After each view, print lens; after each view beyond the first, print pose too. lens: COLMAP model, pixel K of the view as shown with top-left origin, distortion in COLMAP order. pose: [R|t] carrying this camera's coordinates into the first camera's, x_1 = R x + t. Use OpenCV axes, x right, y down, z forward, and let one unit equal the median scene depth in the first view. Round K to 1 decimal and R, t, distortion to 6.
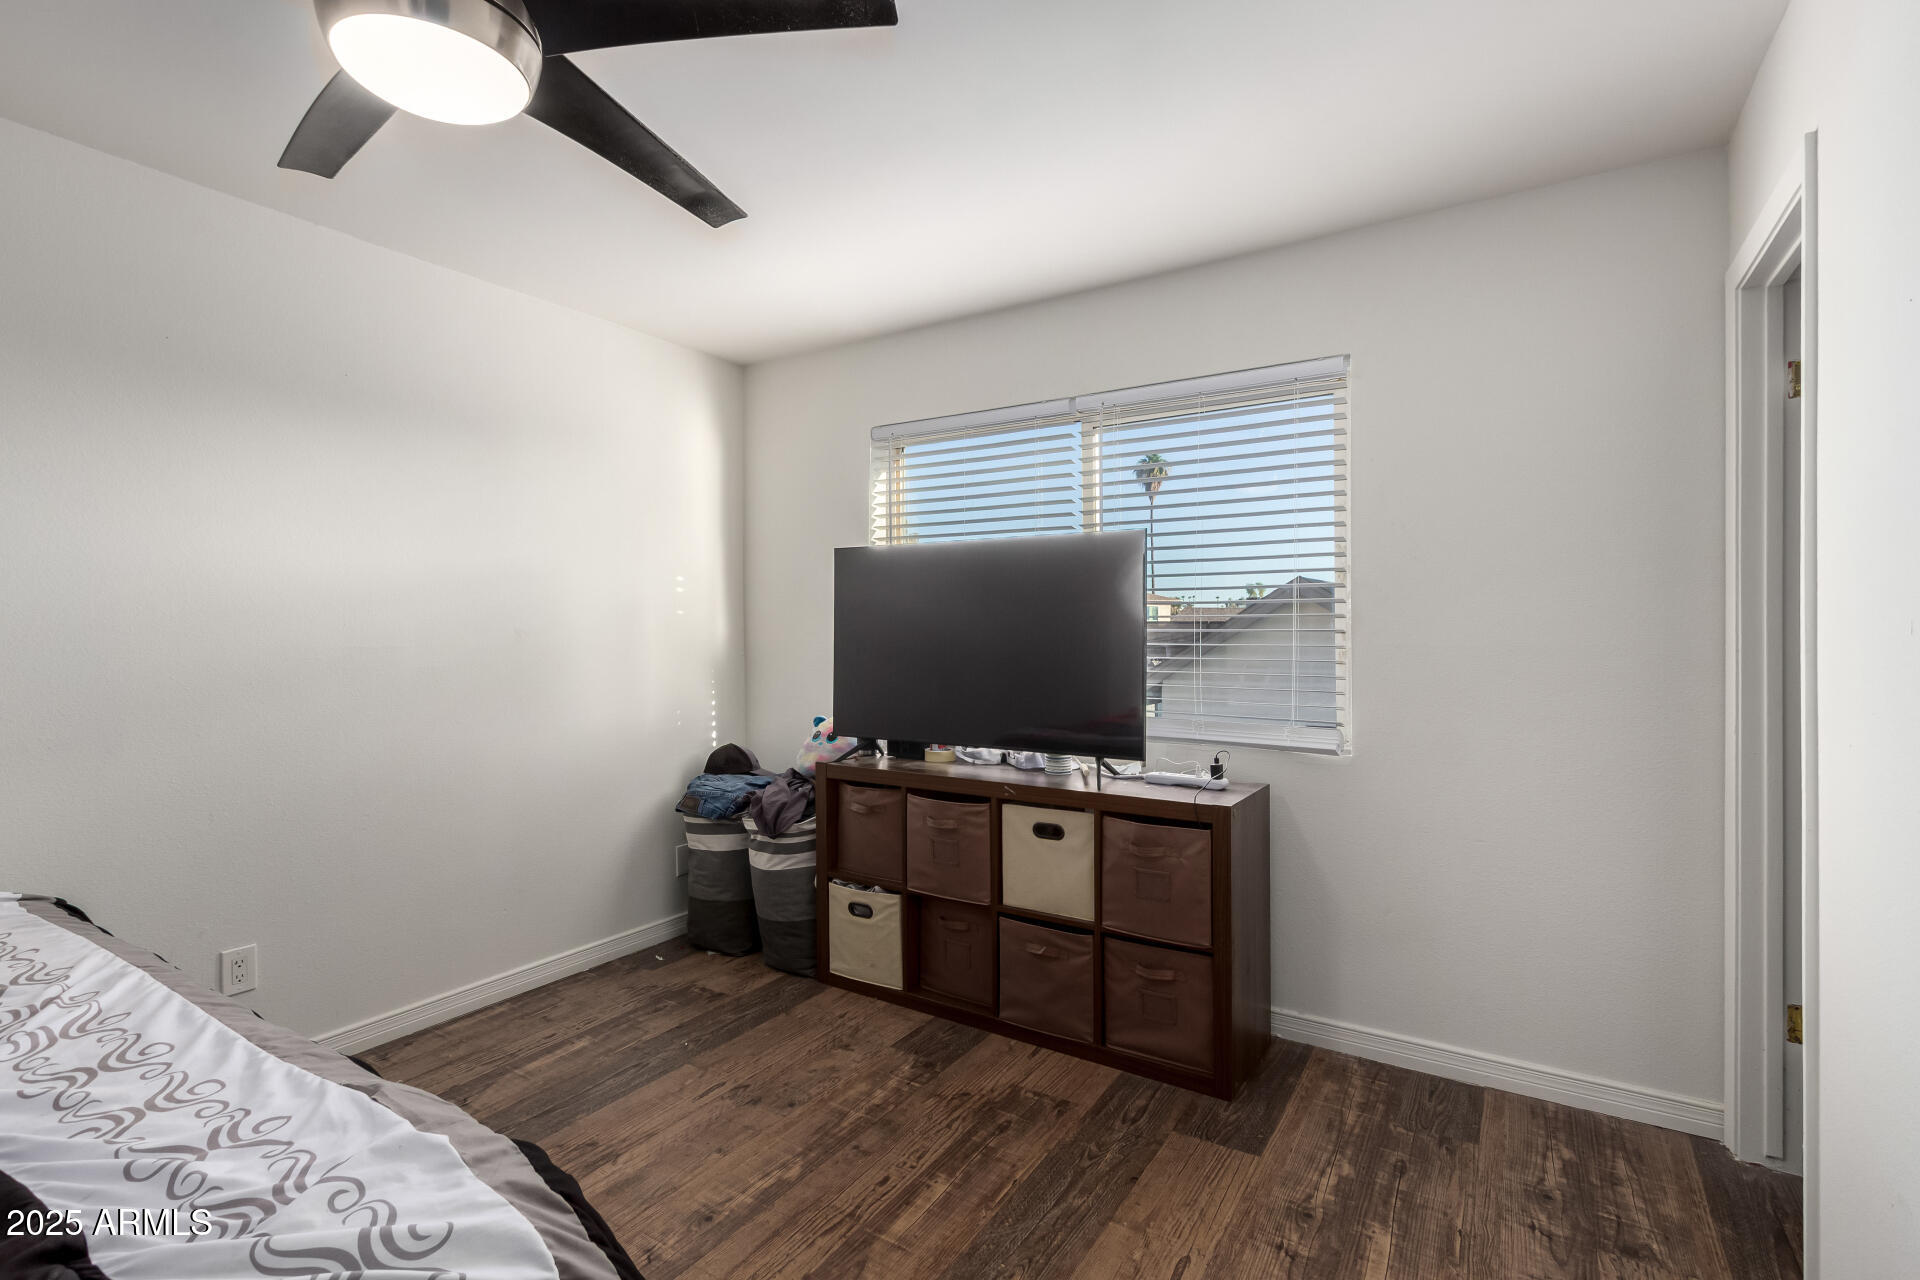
lens RADIAL K [[894.3, 0, 960.1], [0, 894.3, 635.4], [0, 0, 1]] dist [-0.029949, 0.004395]
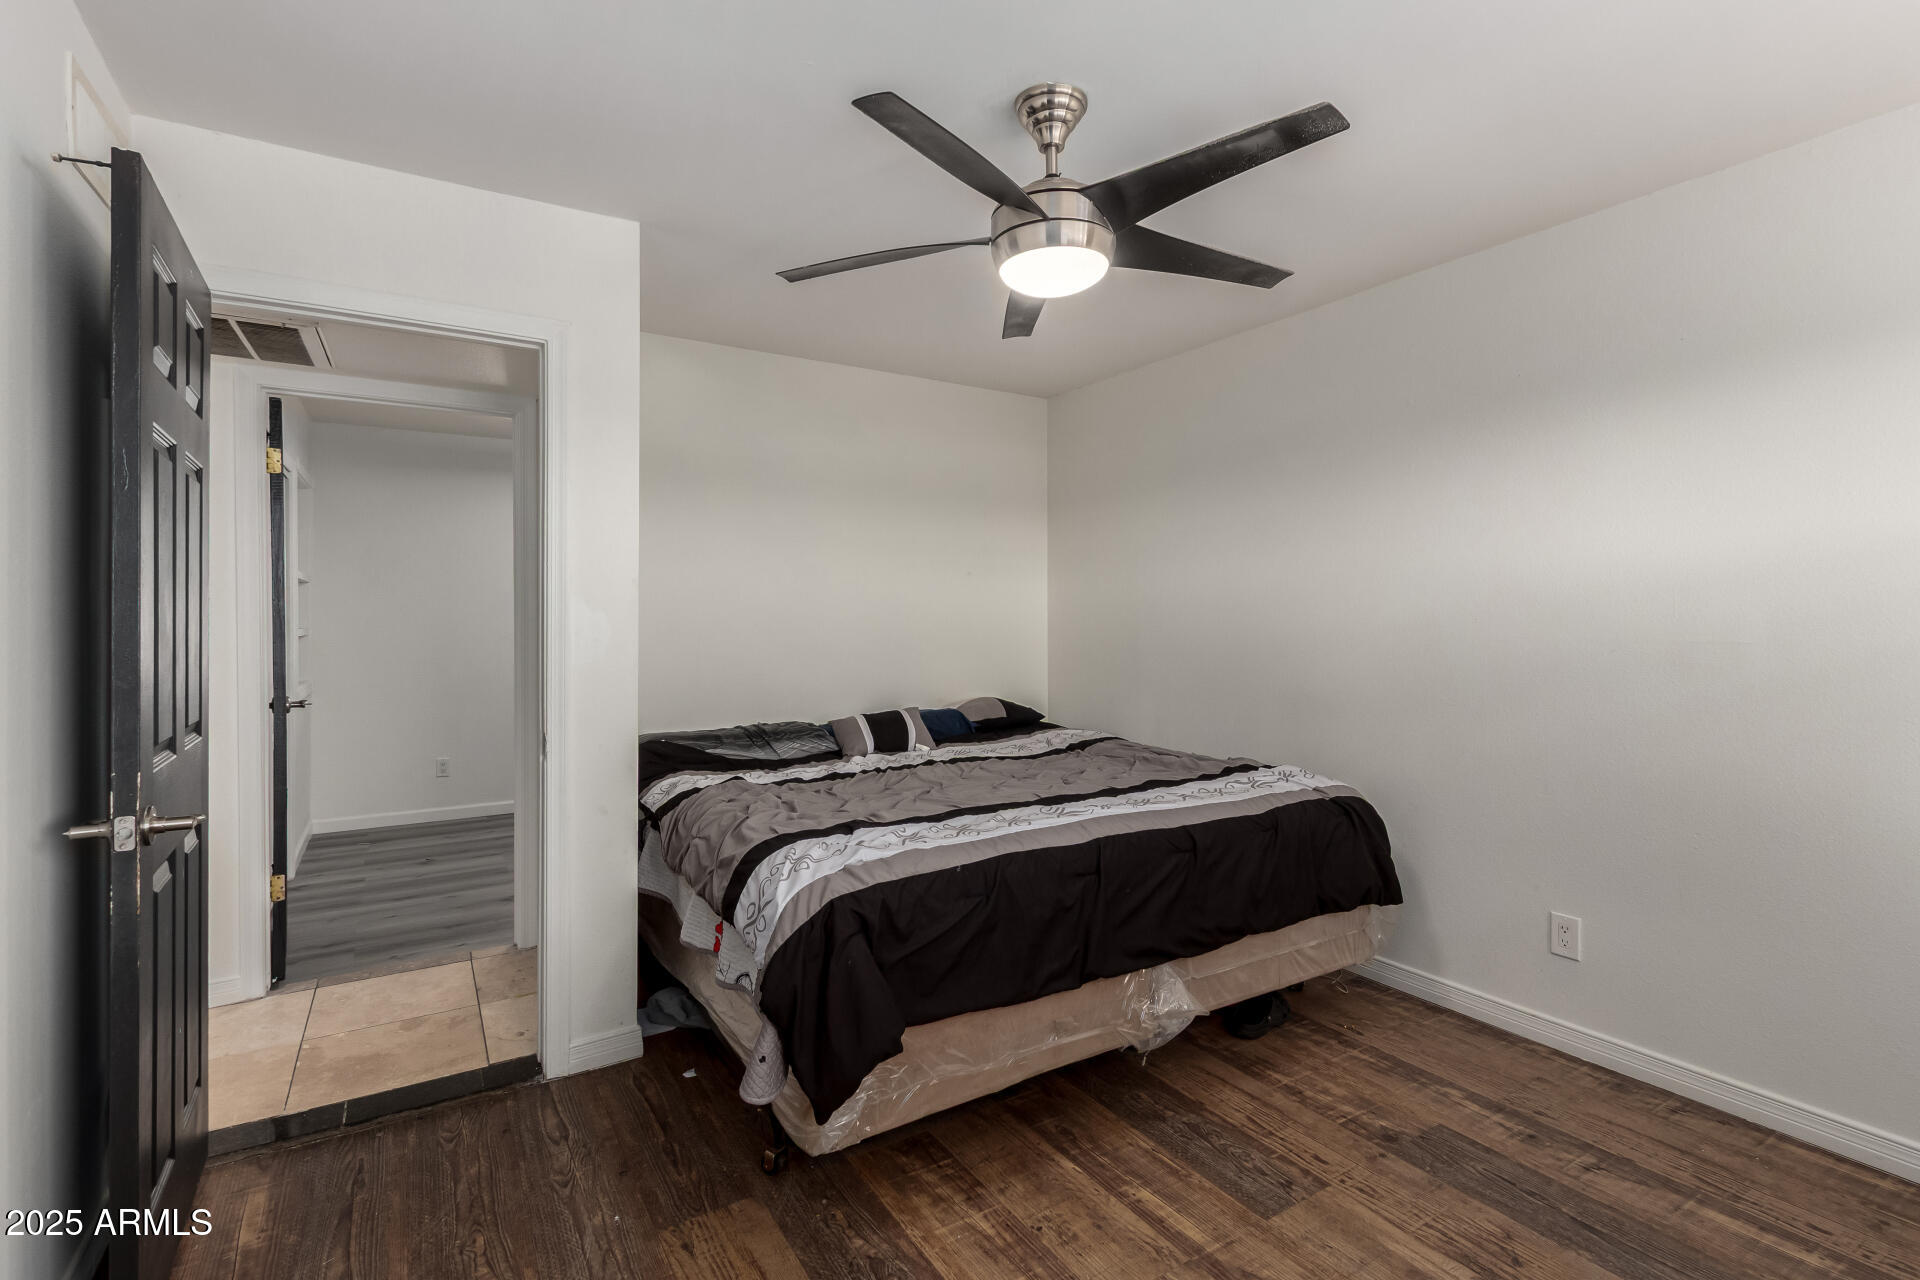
lens RADIAL K [[894.3, 0, 962.6], [0, 894.3, 624.0], [0, 0, 1]] dist [-0.029949, 0.004395]
pose [[-0.448303, 0.013718, -0.893776, 0.424522], [-0.003204, 0.999851, 0.016953, -0.015511], [0.893876, 0.010464, -0.448193, 0.737868]]
